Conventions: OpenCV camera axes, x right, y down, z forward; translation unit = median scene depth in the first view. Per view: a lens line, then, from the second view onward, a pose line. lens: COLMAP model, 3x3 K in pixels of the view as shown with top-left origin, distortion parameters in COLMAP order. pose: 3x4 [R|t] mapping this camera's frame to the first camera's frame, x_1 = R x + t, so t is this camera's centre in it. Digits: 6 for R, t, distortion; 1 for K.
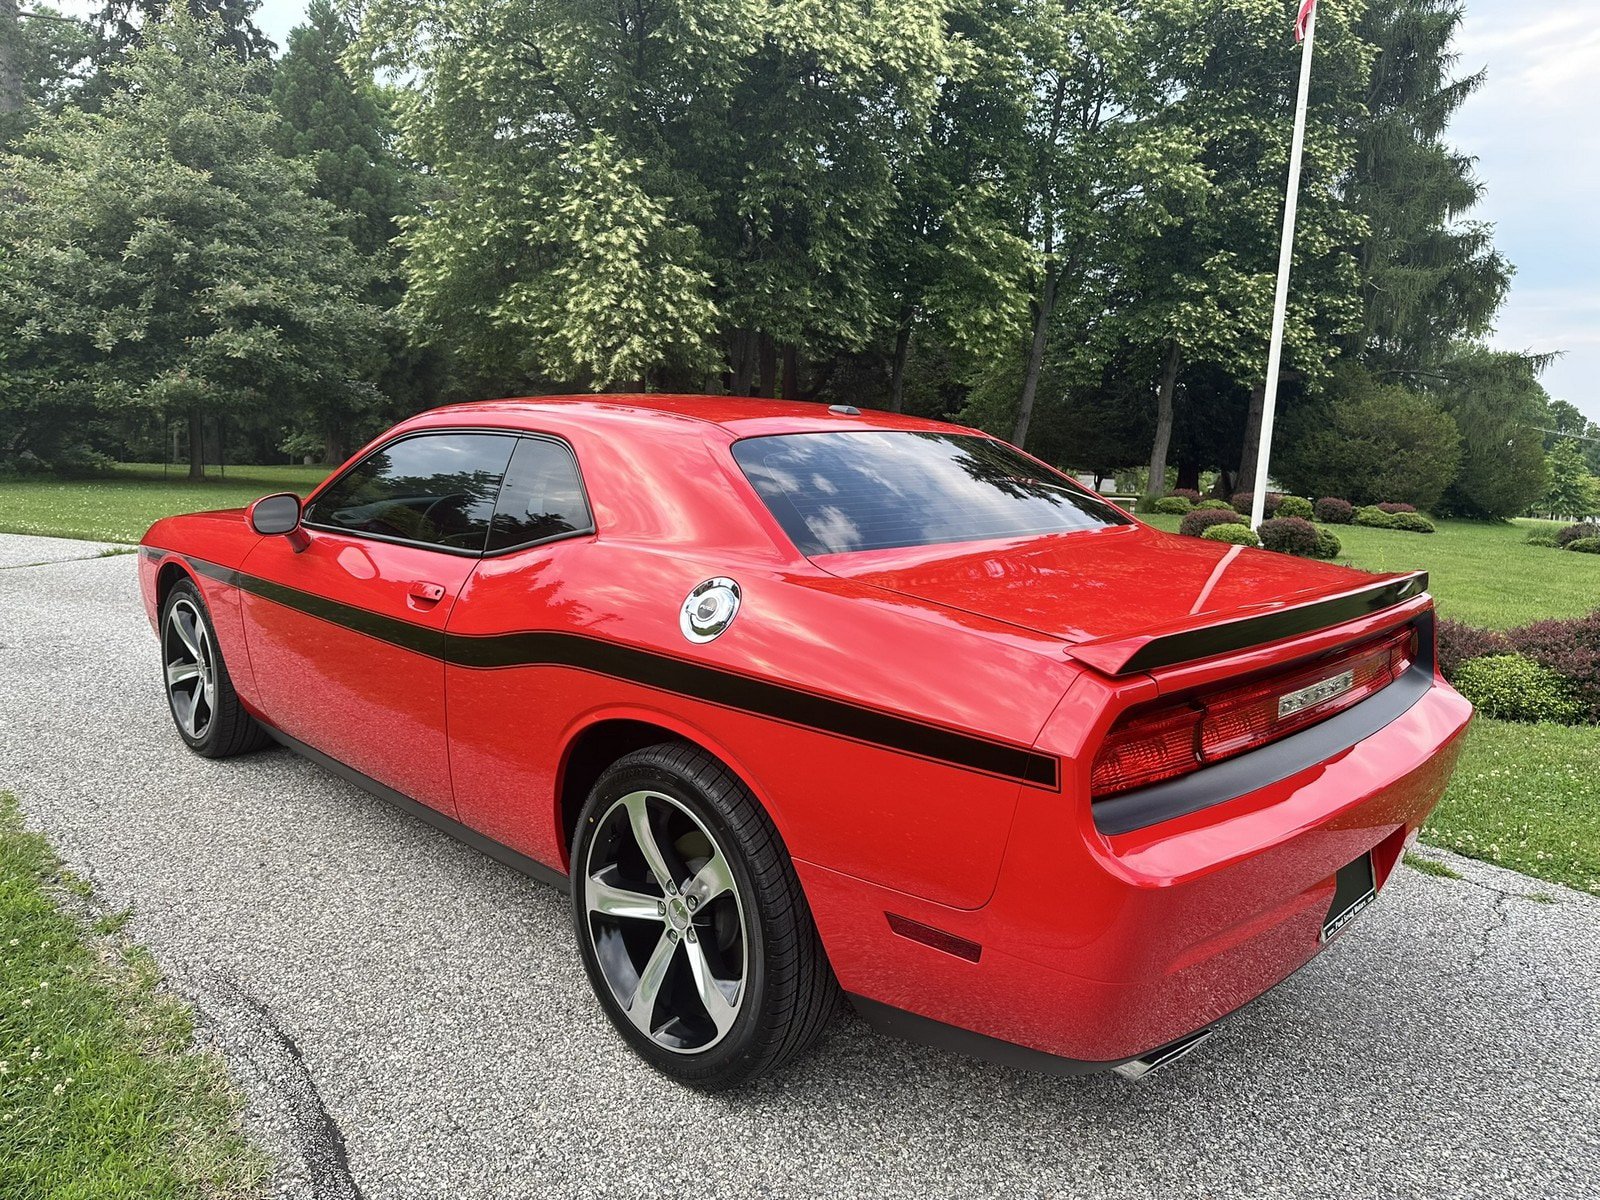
lens RADIAL K [[1144.9, 0, 782.4], [0, 1144.9, 594.0], [0, 0, 1]] dist [0.060763, -0.090921]
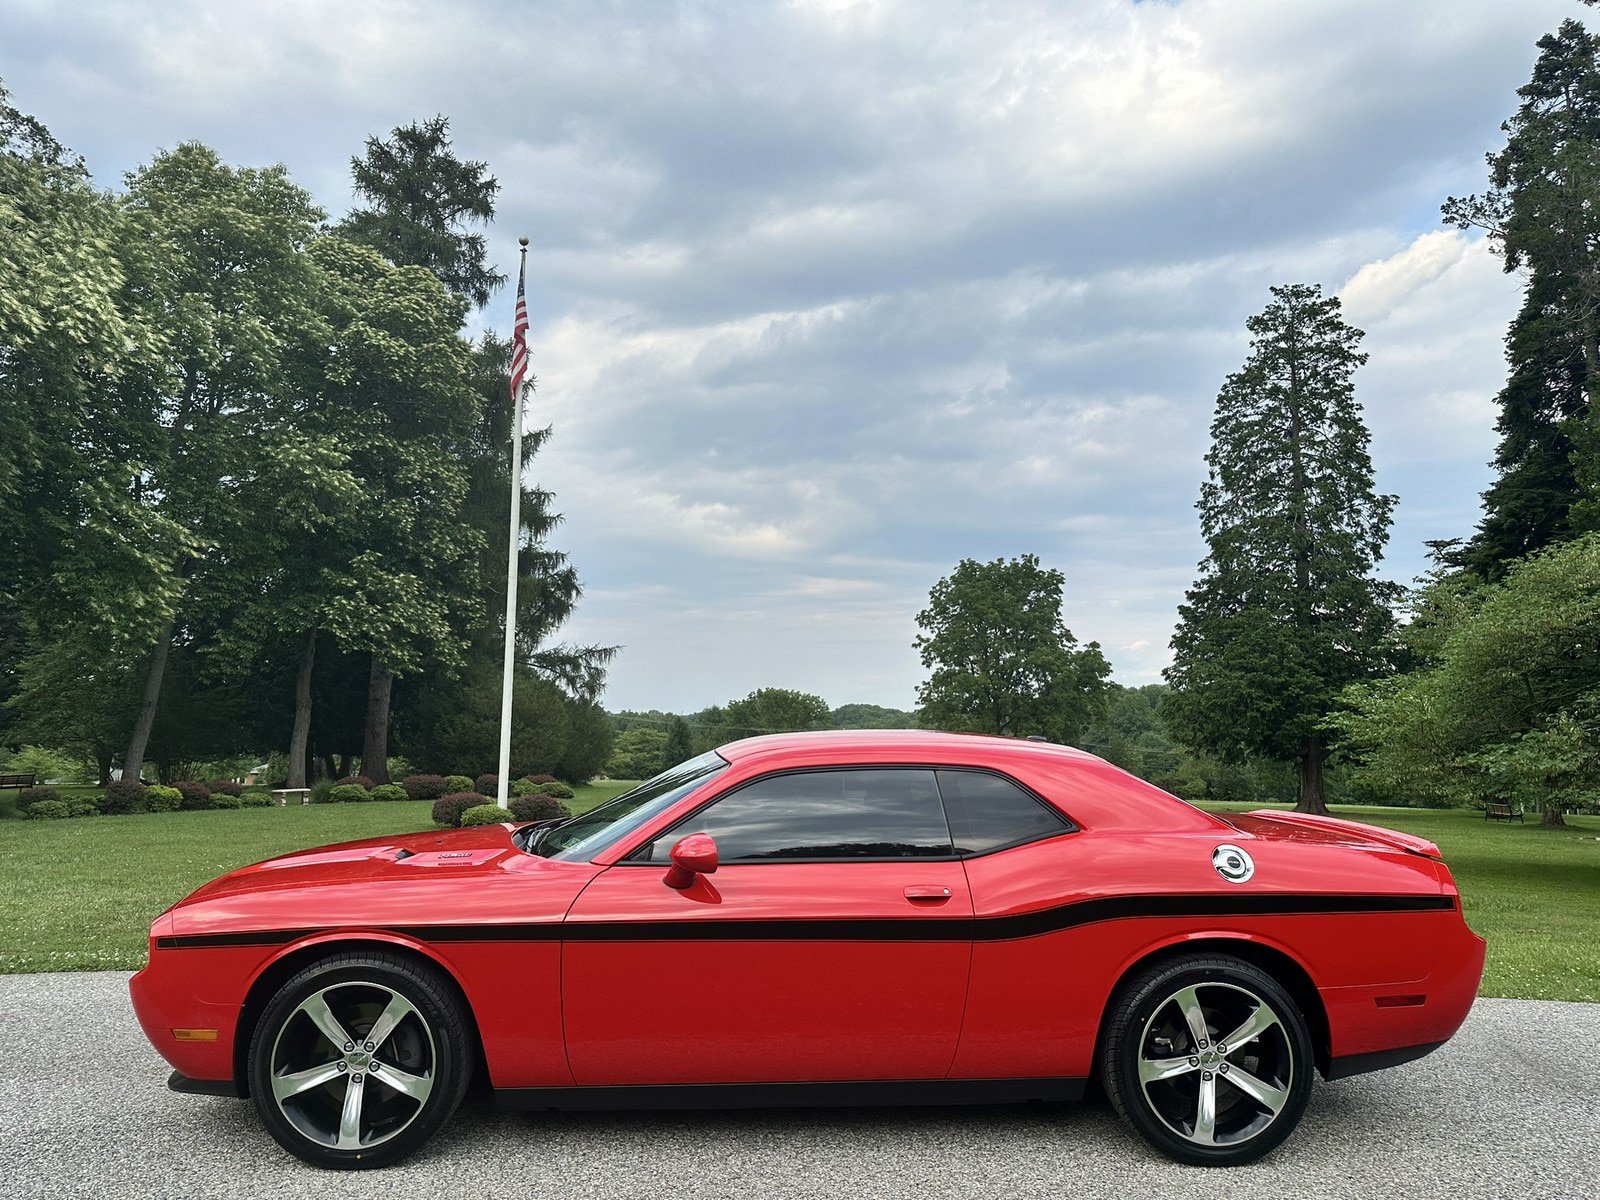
lens RADIAL K [[1144.9, 0, 802.7], [0, 1144.9, 607.8], [0, 0, 1]] dist [0.060763, -0.090921]
pose [[0.673116, 0.040543, 0.738424, -0.150960], [0.127408, 0.977209, -0.169793, -0.012611], [-0.728479, 0.208371, 0.652610, 0.019039]]
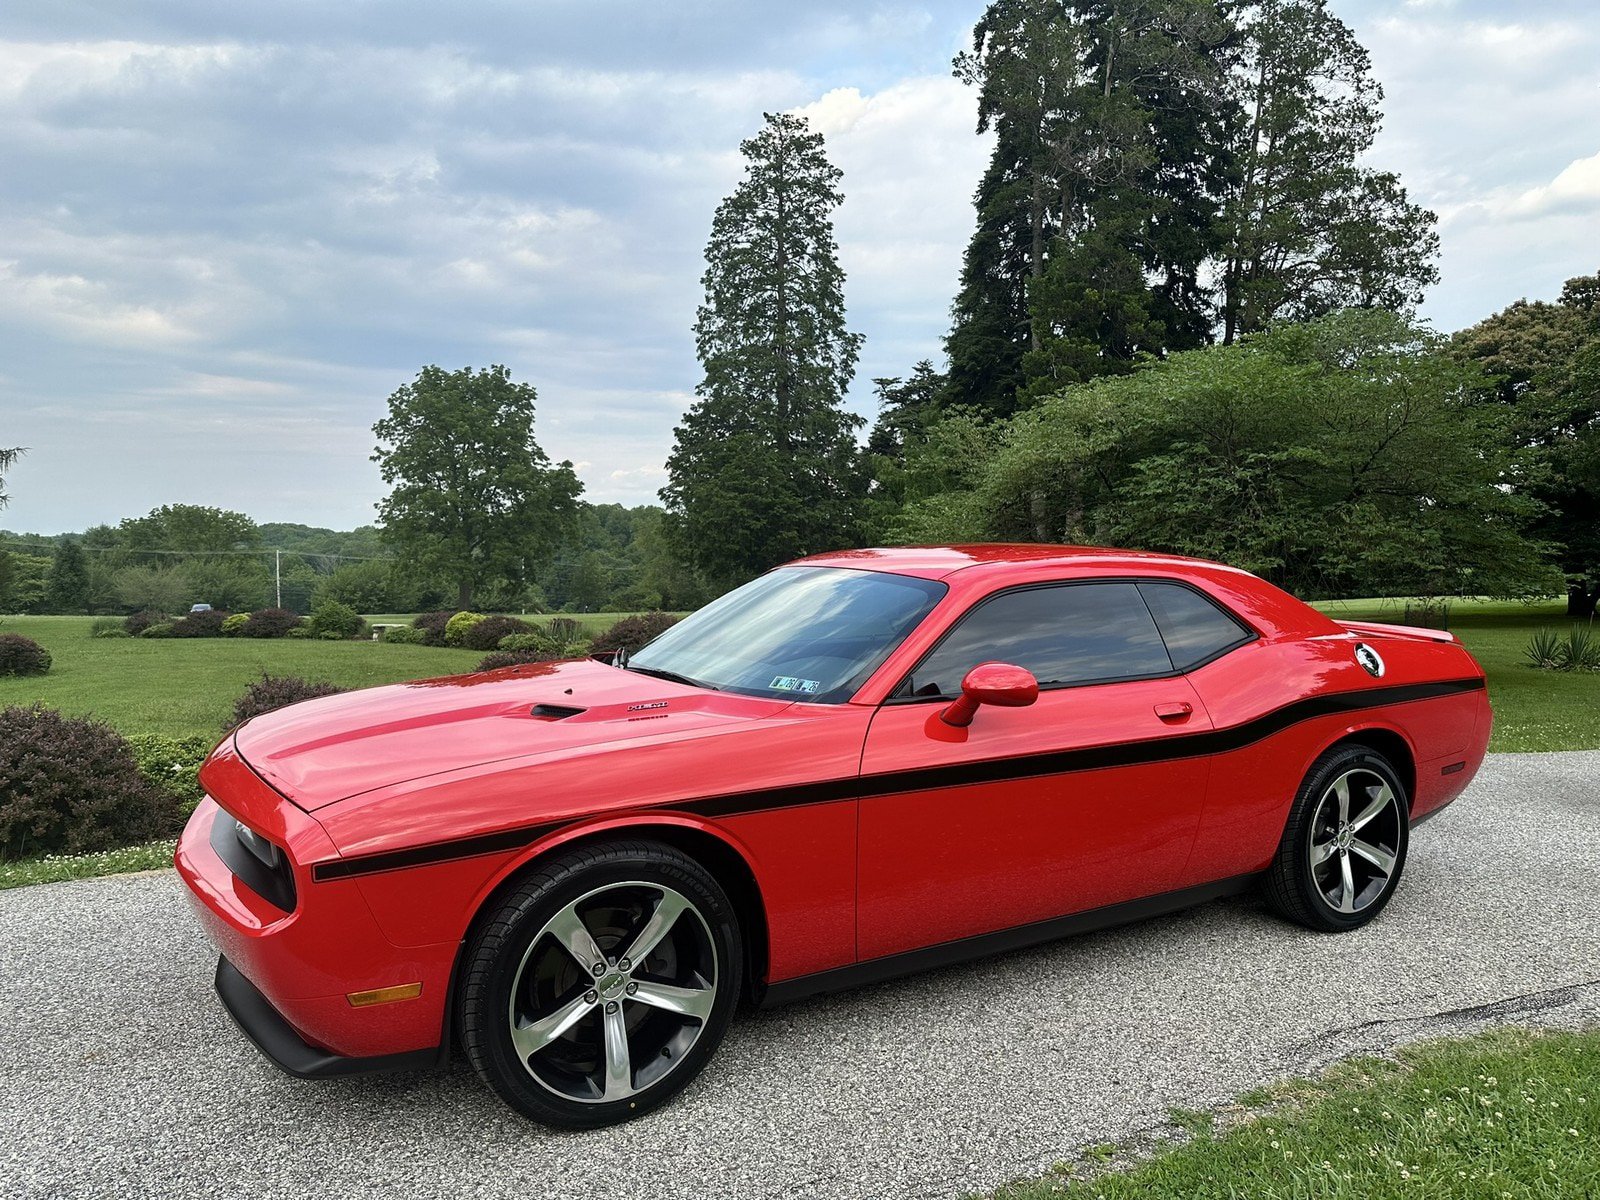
lens RADIAL K [[1144.9, 0, 811.1], [0, 1144.9, 613.6], [0, 0, 1]] dist [0.060763, -0.090921]
pose [[0.239549, -0.096297, 0.966097, -0.175089], [0.152669, 0.986426, 0.060468, -0.026371], [-0.958806, 0.133008, 0.250999, 0.113649]]
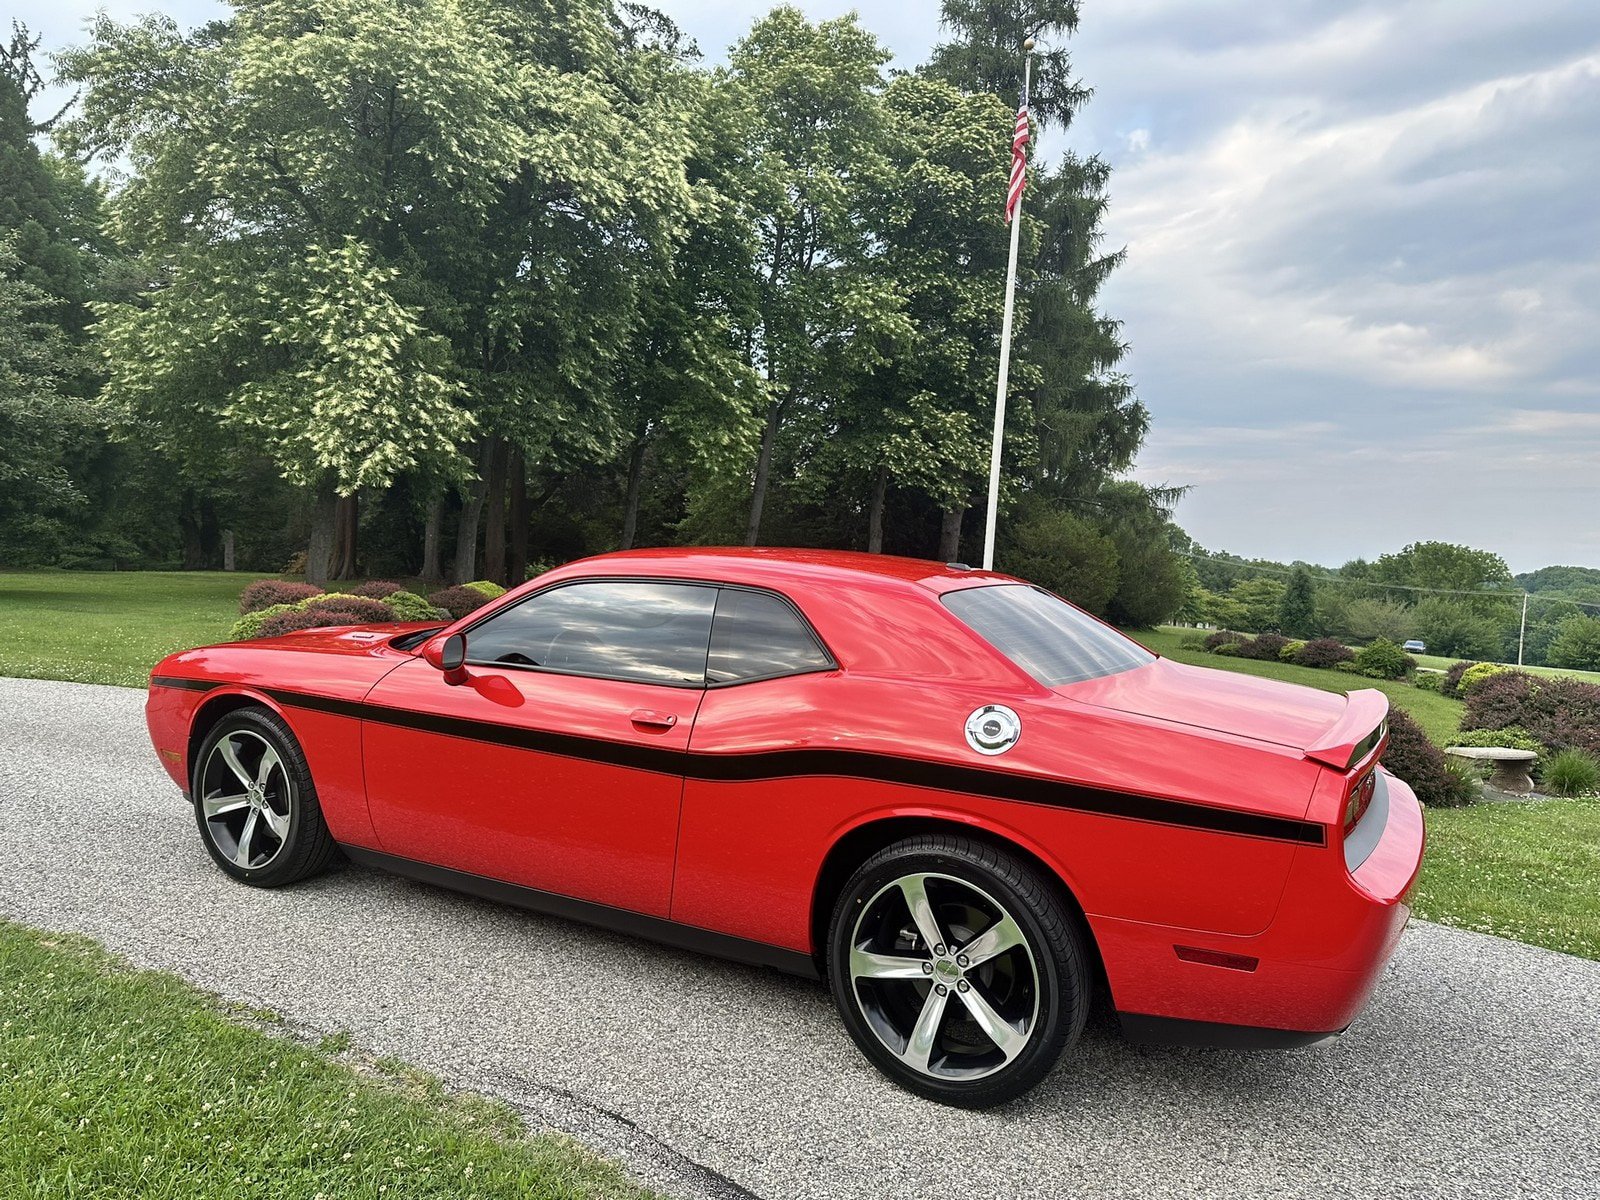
lens RADIAL K [[1144.9, 0, 788.8], [0, 1144.9, 604.4], [0, 0, 1]] dist [0.060763, -0.090921]
pose [[0.962320, 0.003892, 0.271893, -0.053419], [0.018468, 0.996653, -0.079630, -0.002440], [-0.271293, 0.081651, 0.959027, -0.018440]]
